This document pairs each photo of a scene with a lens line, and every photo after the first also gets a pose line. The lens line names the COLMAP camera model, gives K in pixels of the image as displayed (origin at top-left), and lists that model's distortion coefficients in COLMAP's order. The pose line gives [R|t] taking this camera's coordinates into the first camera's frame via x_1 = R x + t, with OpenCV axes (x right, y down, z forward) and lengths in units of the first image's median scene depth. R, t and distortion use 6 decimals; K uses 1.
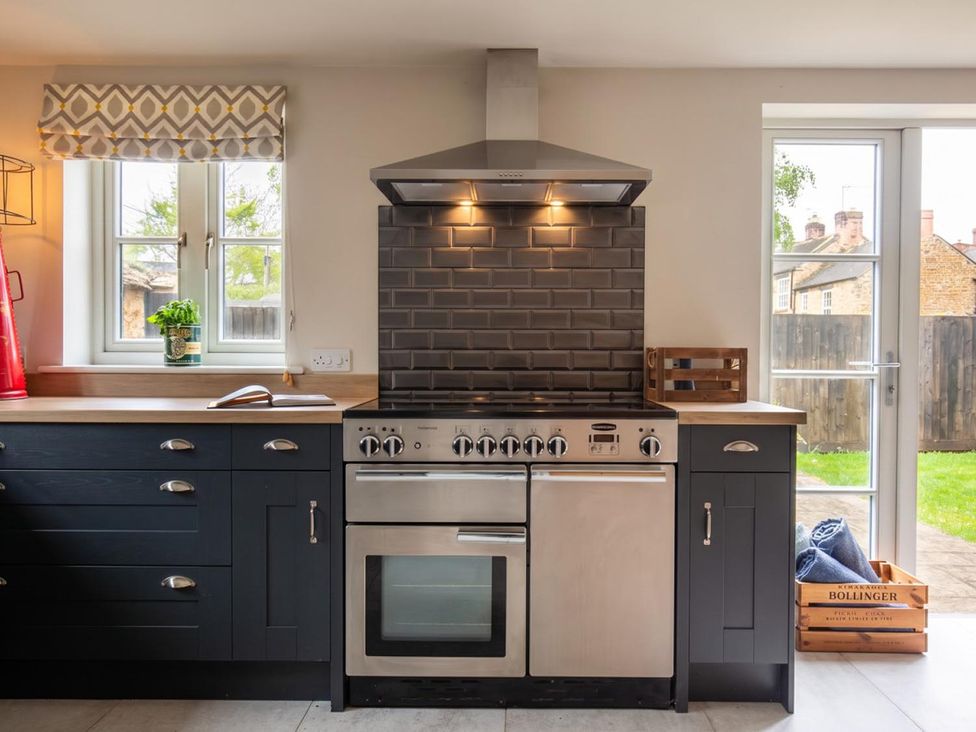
lens RADIAL K [[720.0, 0, 510.5], [0, 720.0, 359.4], [0, 0, 1]] dist [-0.005745, 0.004910]
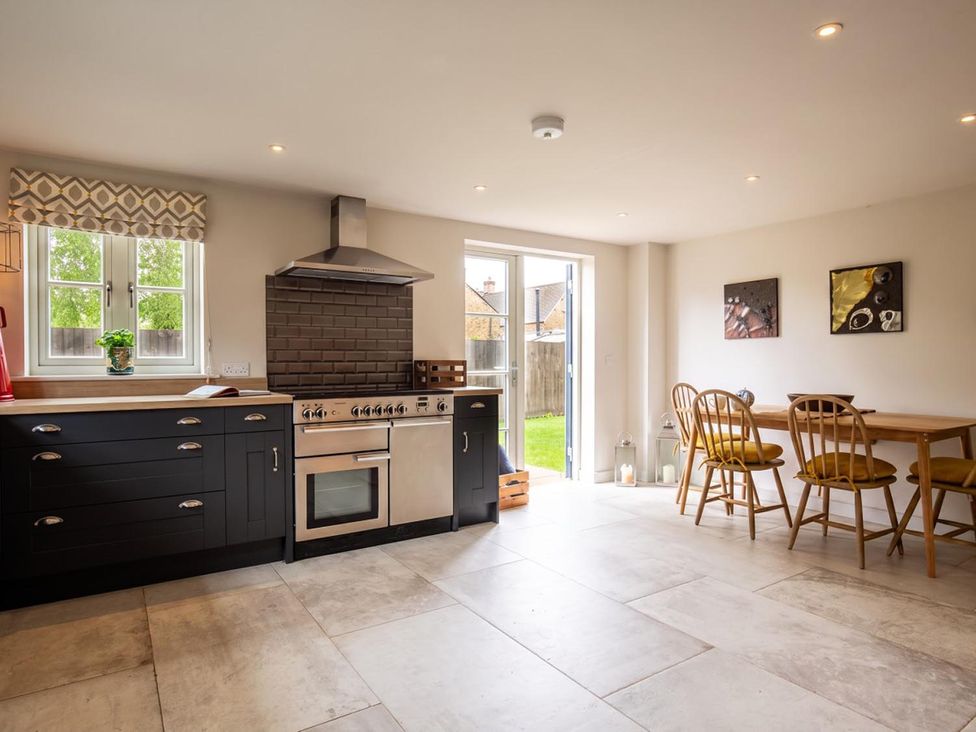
lens RADIAL K [[587.3, 0, 496.0], [0, 587.3, 366.1], [0, 0, 1]] dist [-0.023307, 0.000374]
pose [[0.824689, -0.011384, 0.565472, -0.613339], [0.015089, 0.999884, -0.001877, 0.005865], [-0.565385, 0.010081, 0.824765, -0.482909]]
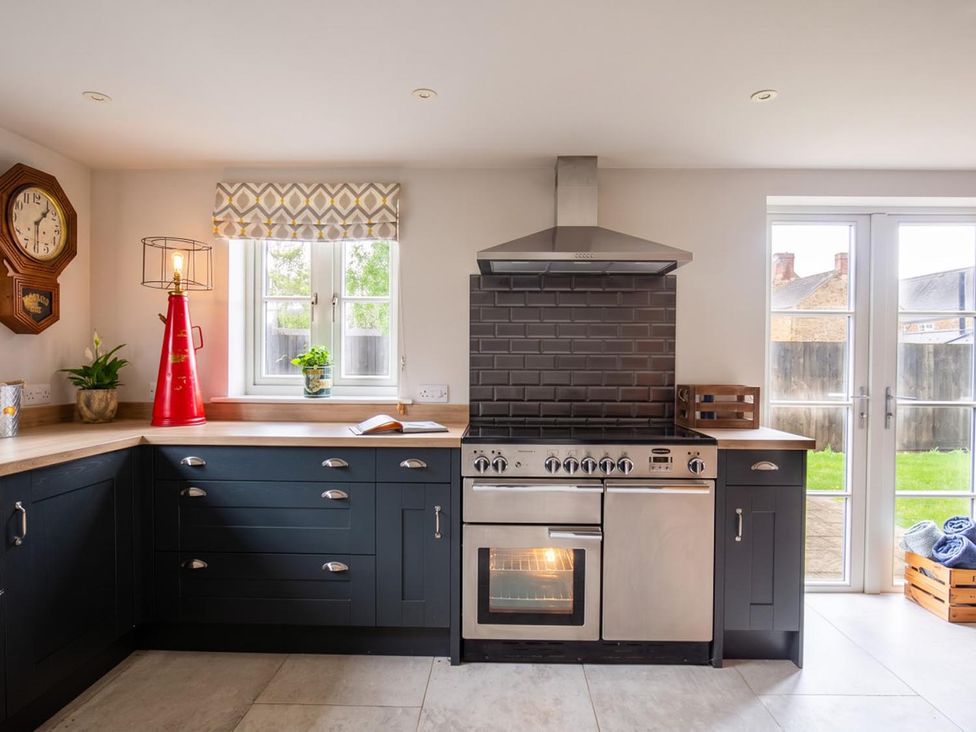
lens RADIAL K [[587.3, 0, 492.2], [0, 587.3, 369.0], [0, 0, 1]] dist [-0.023307, 0.000374]
pose [[0.999860, 0.001730, -0.016653, -0.150905], [-0.001772, 0.999995, -0.002501, -0.049258], [0.016649, 0.002530, 0.999858, -0.067769]]
